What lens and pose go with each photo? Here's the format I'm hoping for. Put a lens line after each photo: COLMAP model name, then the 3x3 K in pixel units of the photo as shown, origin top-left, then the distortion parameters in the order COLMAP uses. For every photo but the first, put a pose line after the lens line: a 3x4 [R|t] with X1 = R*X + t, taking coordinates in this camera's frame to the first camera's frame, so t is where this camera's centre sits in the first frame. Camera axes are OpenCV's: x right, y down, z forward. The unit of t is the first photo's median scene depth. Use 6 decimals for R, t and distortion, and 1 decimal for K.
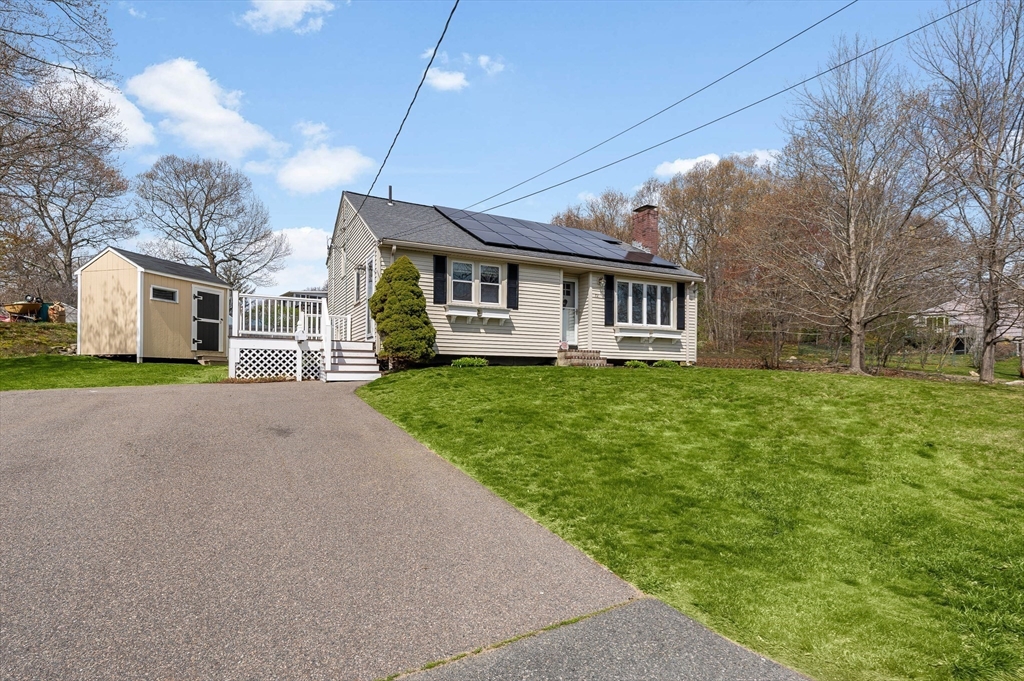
lens RADIAL K [[516.0, 0, 513.2], [0, 516.0, 371.3], [0, 0, 1]] dist [0.000186, -0.000044]
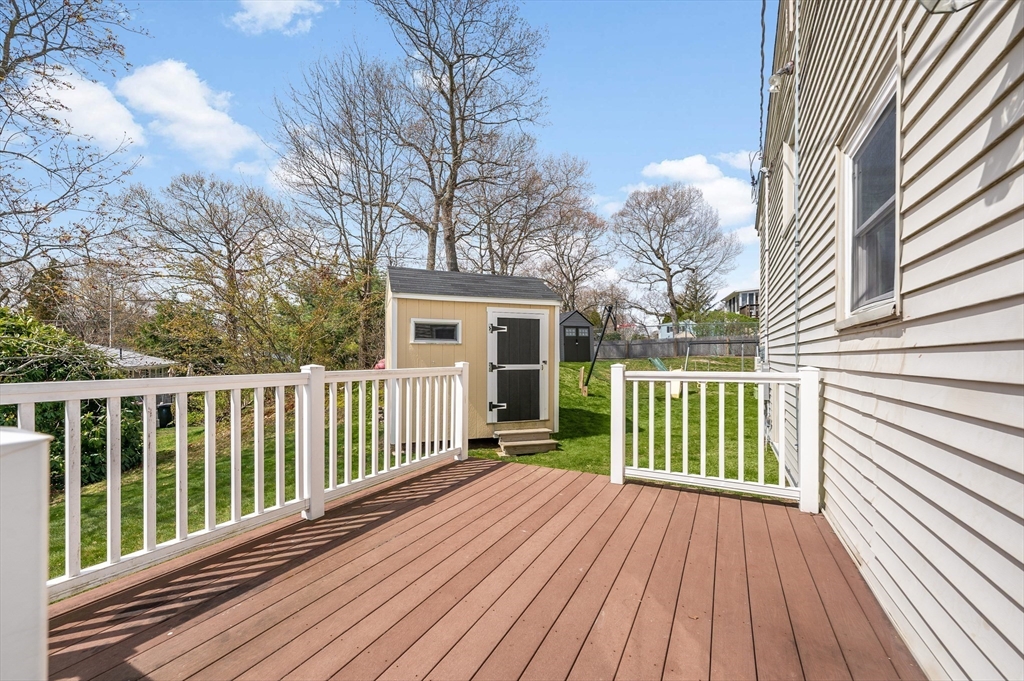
lens RADIAL K [[406.6, 0, 512.9], [0, 406.6, 357.4], [0, 0, 1]] dist [-0.000195, 0.000006]
pose [[0.583180, -0.011176, -0.812266, -0.067652], [0.010198, 0.999927, -0.006437, -0.031008], [0.812279, -0.004530, 0.583252, 0.214549]]
